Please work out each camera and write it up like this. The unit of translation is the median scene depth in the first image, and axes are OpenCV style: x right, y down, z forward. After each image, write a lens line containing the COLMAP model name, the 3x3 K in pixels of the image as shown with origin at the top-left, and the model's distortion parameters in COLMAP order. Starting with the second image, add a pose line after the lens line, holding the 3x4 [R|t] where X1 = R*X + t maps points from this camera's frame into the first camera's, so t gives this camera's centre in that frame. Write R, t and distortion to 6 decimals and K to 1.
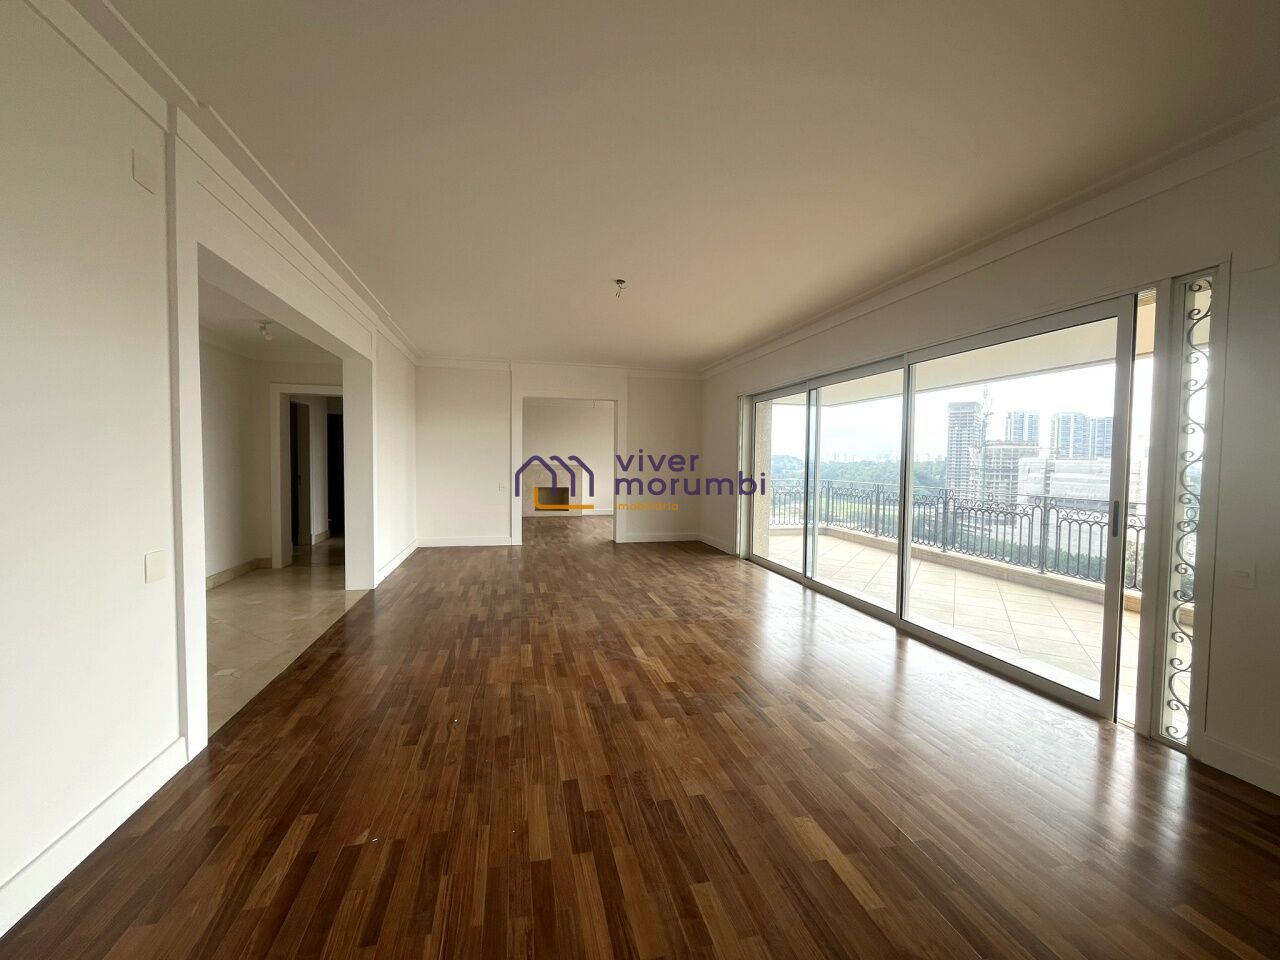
lens RADIAL K [[530.2, 0, 634.7], [0, 530.2, 481.0], [0, 0, 1]] dist [0.002152, -0.000103]
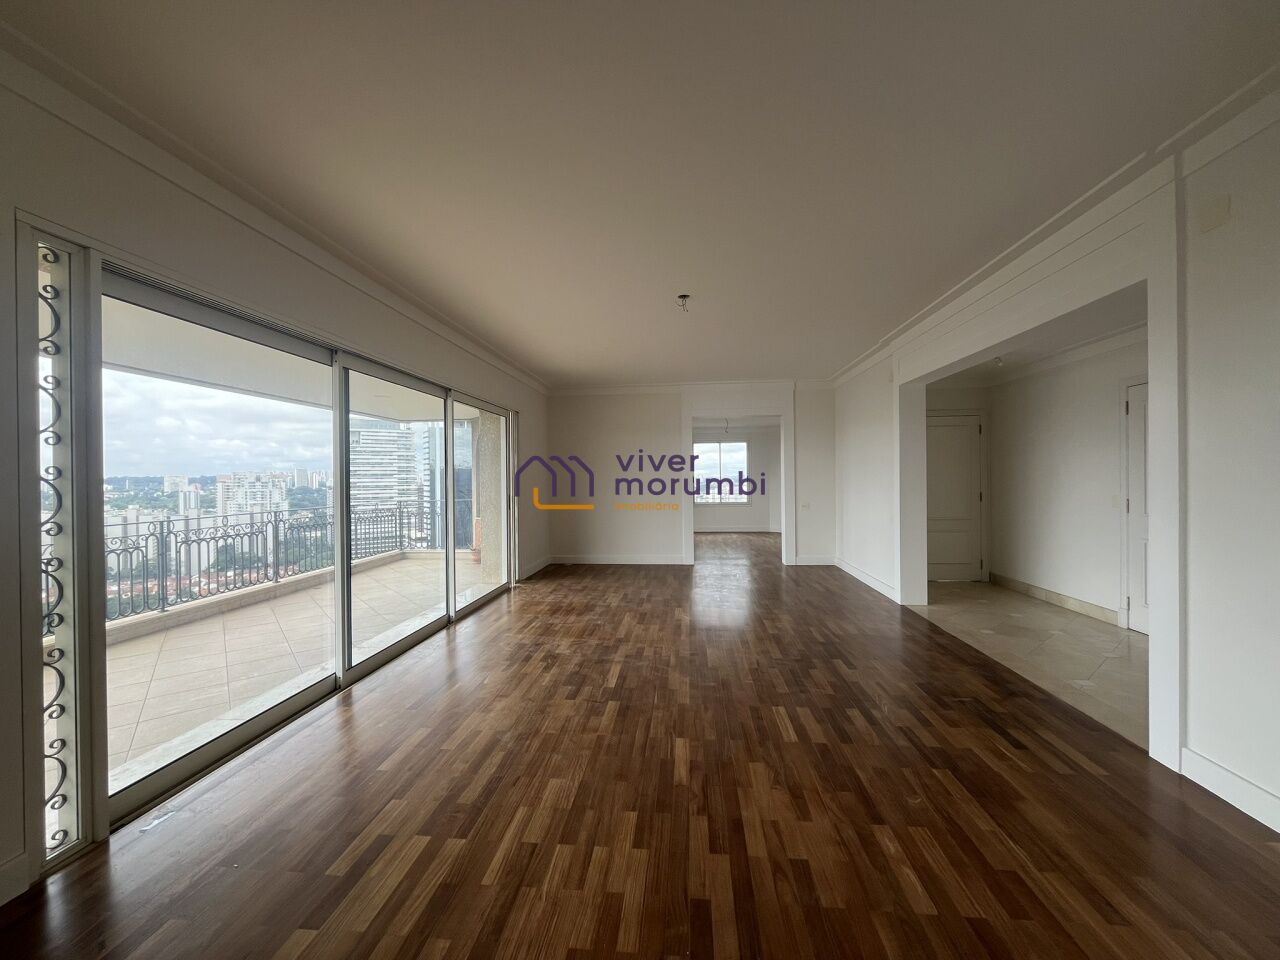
lens RADIAL K [[530.2, 0, 641.0], [0, 530.2, 479.6], [0, 0, 1]] dist [0.002152, -0.000103]
pose [[-0.951147, -0.008124, 0.308631, -0.240584], [0.007149, 0.998806, 0.048324, -0.083514], [-0.308655, 0.048170, -0.949954, 1.863311]]
